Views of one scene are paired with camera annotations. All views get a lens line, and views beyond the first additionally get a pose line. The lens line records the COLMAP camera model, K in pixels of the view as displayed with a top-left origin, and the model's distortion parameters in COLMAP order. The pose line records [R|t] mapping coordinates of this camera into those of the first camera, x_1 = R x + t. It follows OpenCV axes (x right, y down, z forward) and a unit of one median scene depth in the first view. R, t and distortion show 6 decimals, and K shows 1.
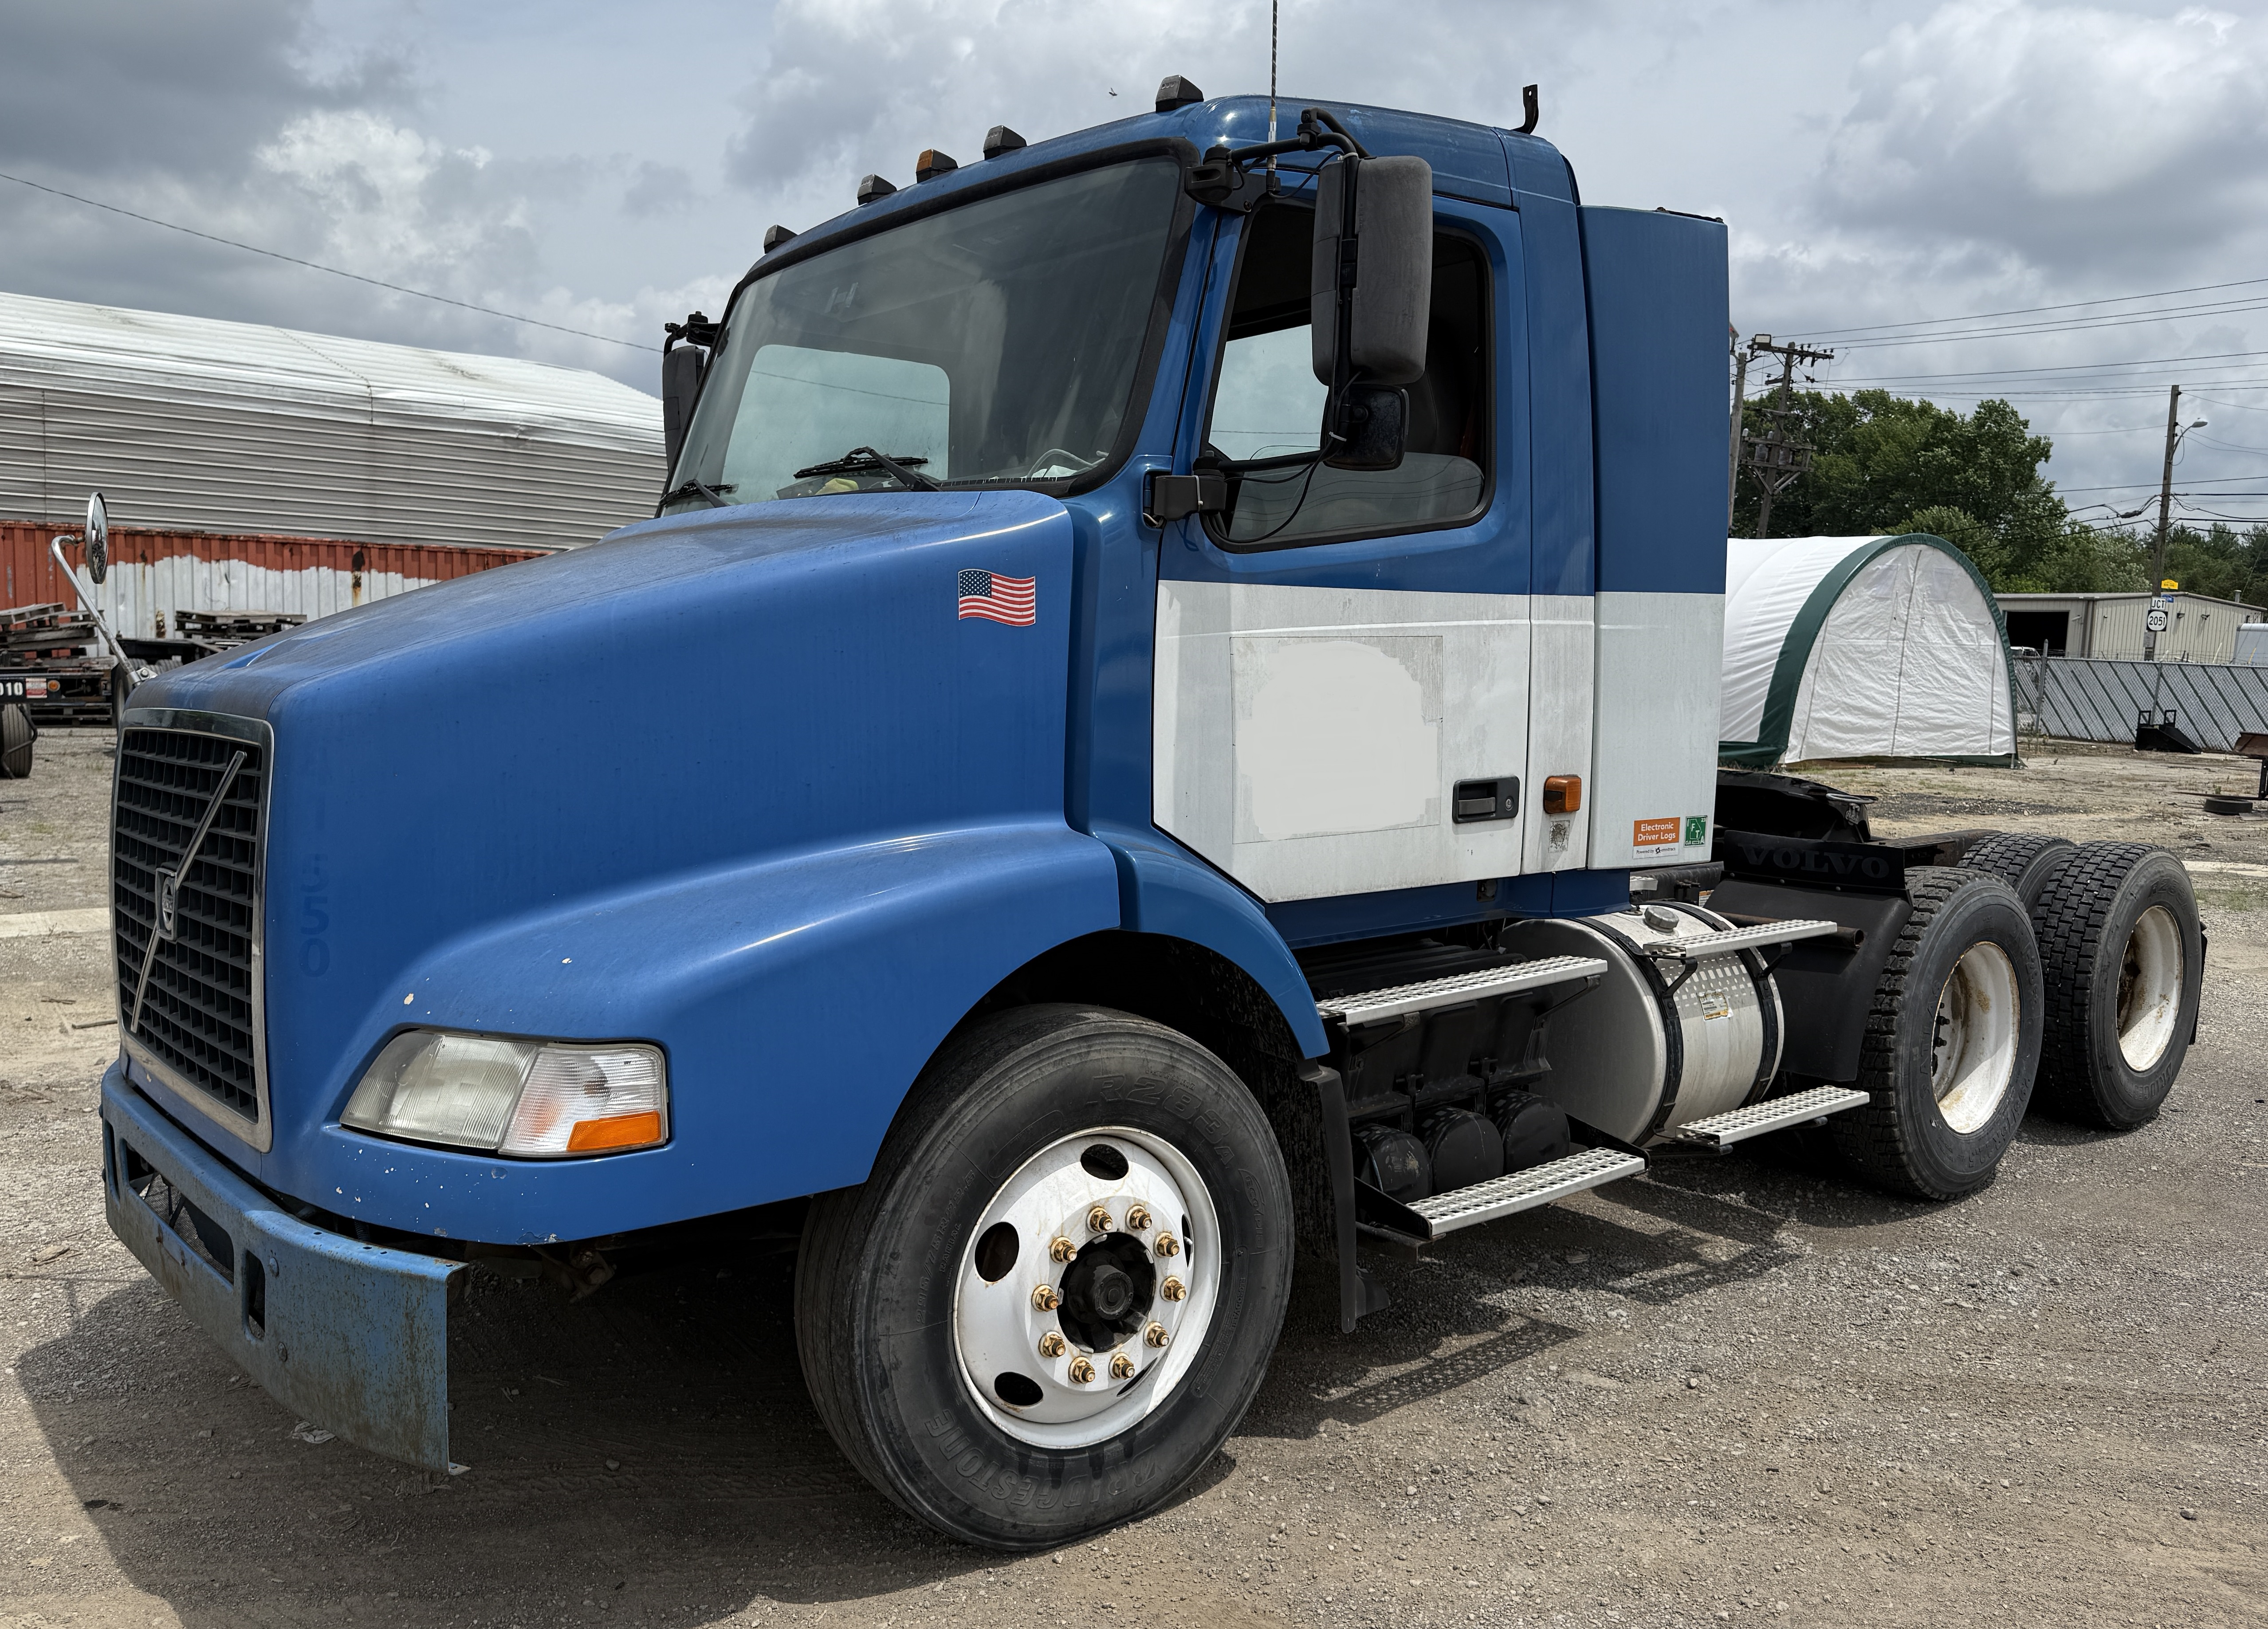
lens RADIAL K [[1801.8, 0, 1134.2], [0, 1801.8, 752.9], [0, 0, 1]] dist [0.003060, -0.000964]
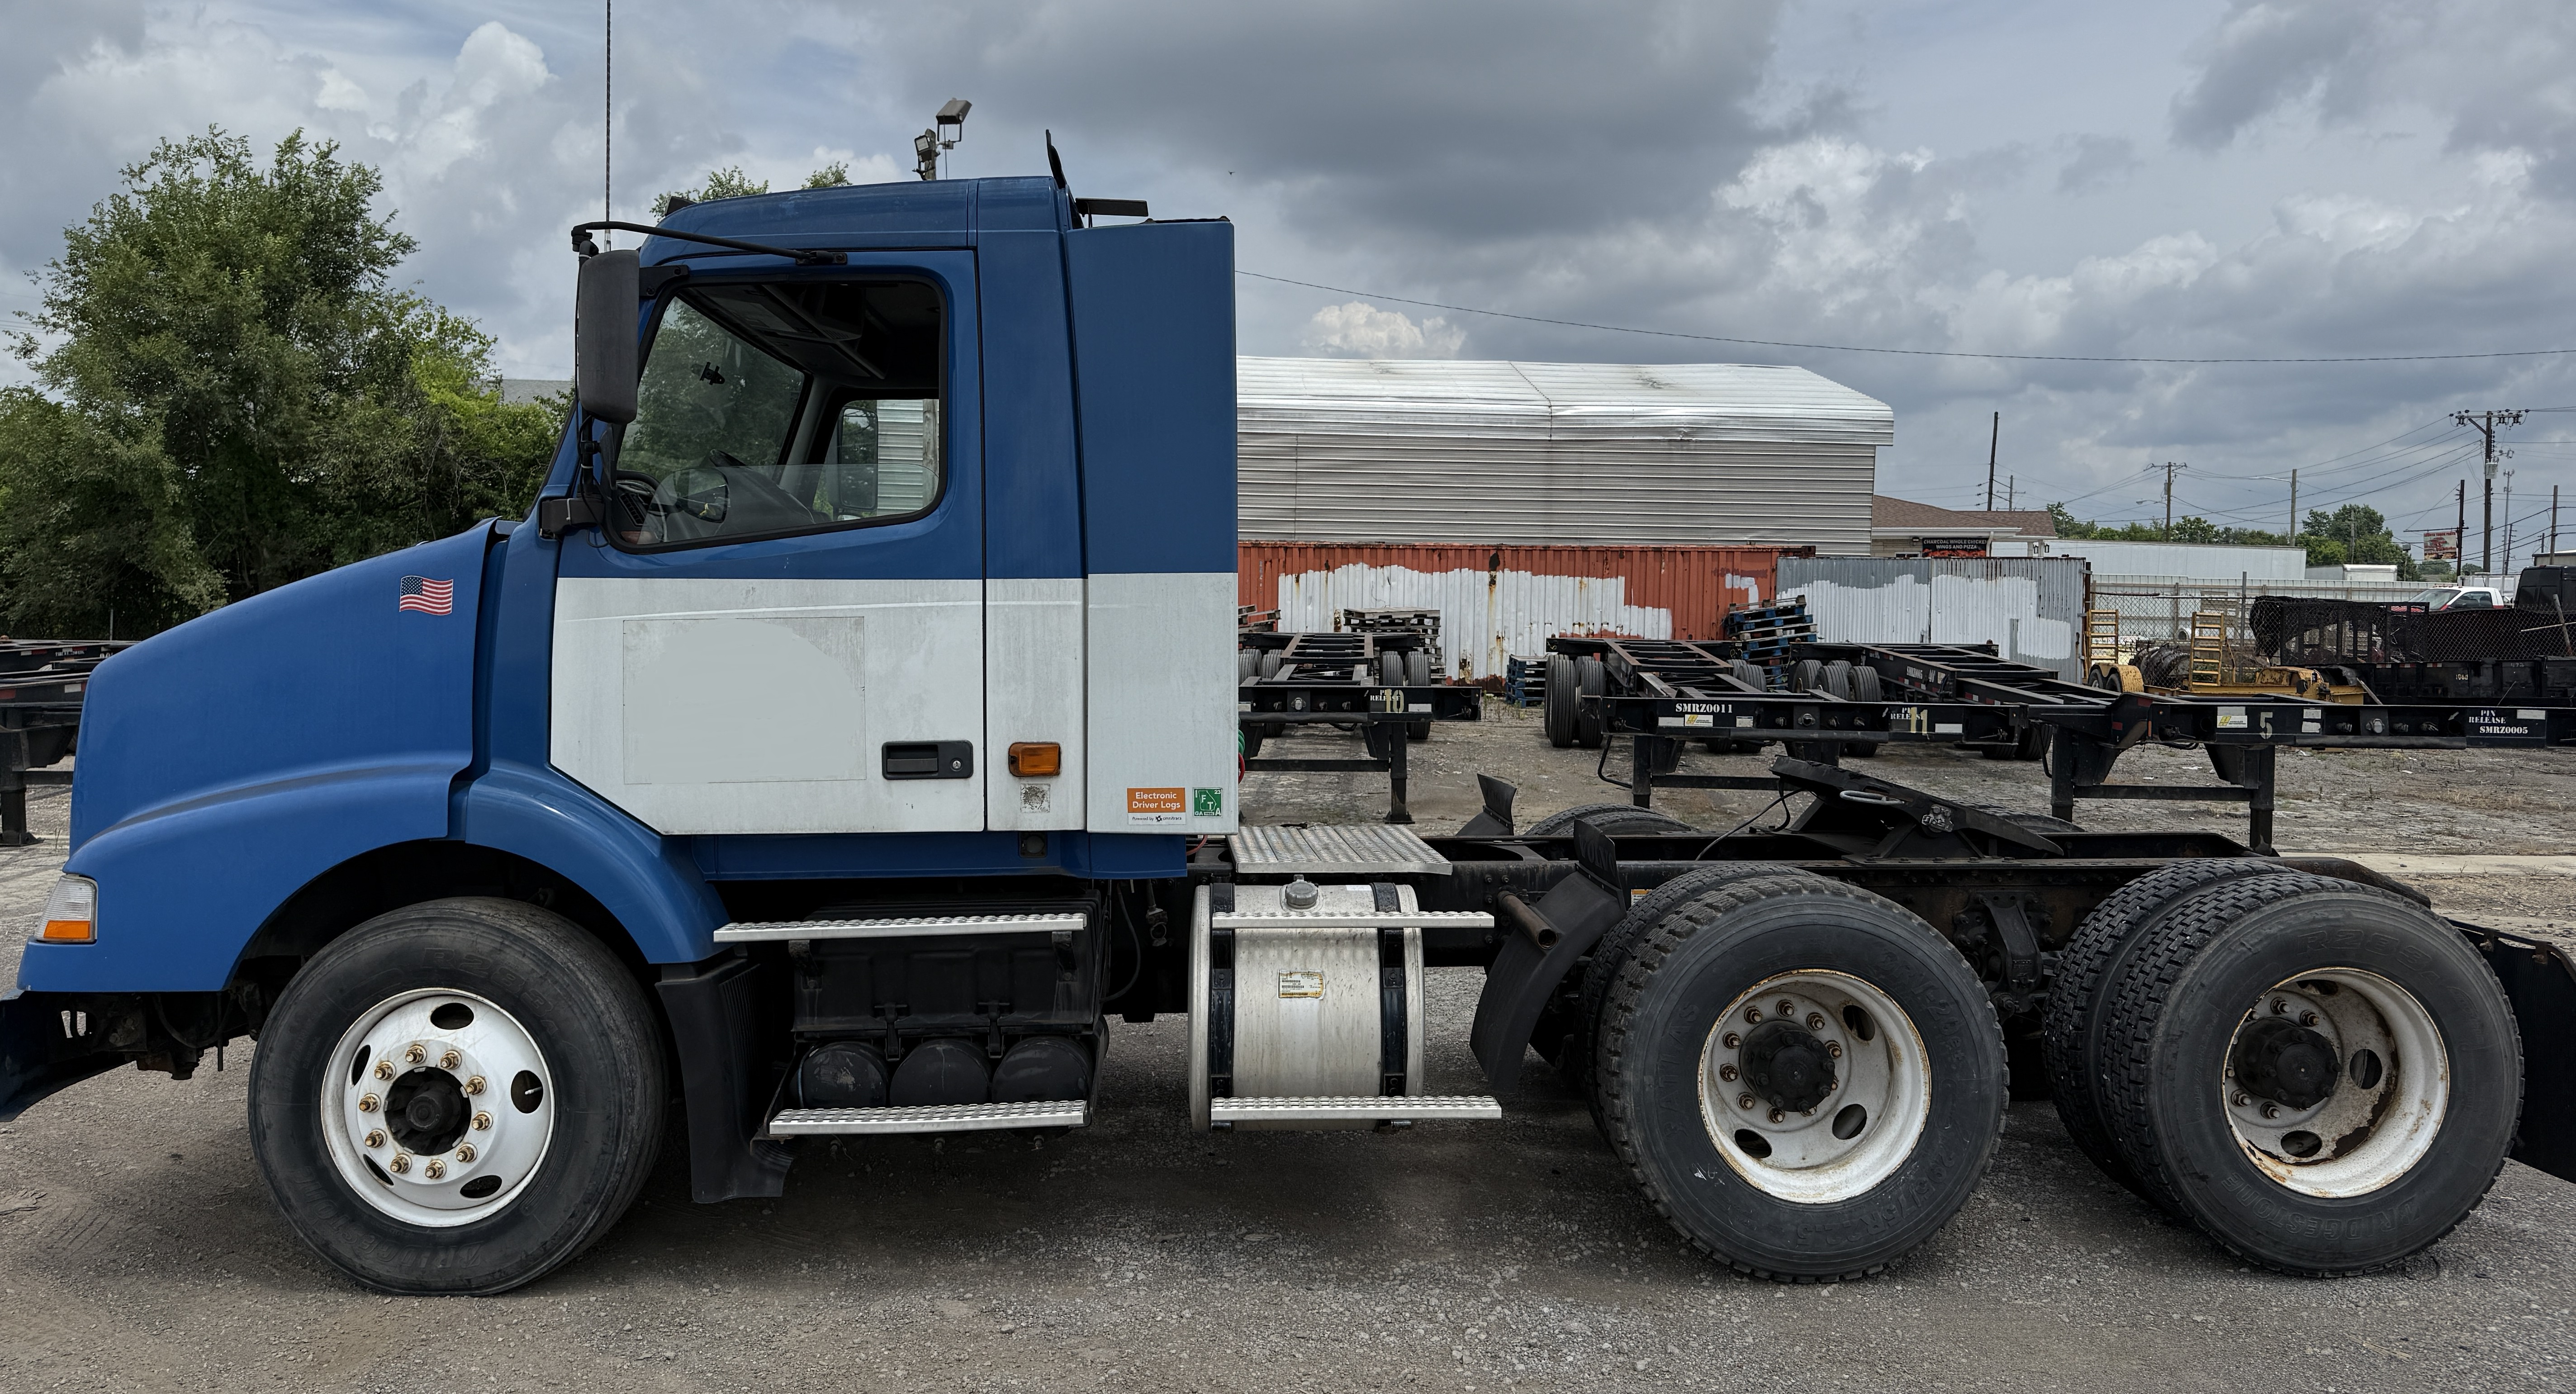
lens RADIAL K [[1777.4, 0, 1286.9], [0, 1777.4, 648.5], [0, 0, 1]] dist [0.140622, -0.248298]
pose [[0.788204, -0.006778, -0.615377, 1.045244], [-0.025042, 0.998758, -0.043076, -0.001366], [0.614905, 0.049362, 0.787055, 0.250298]]
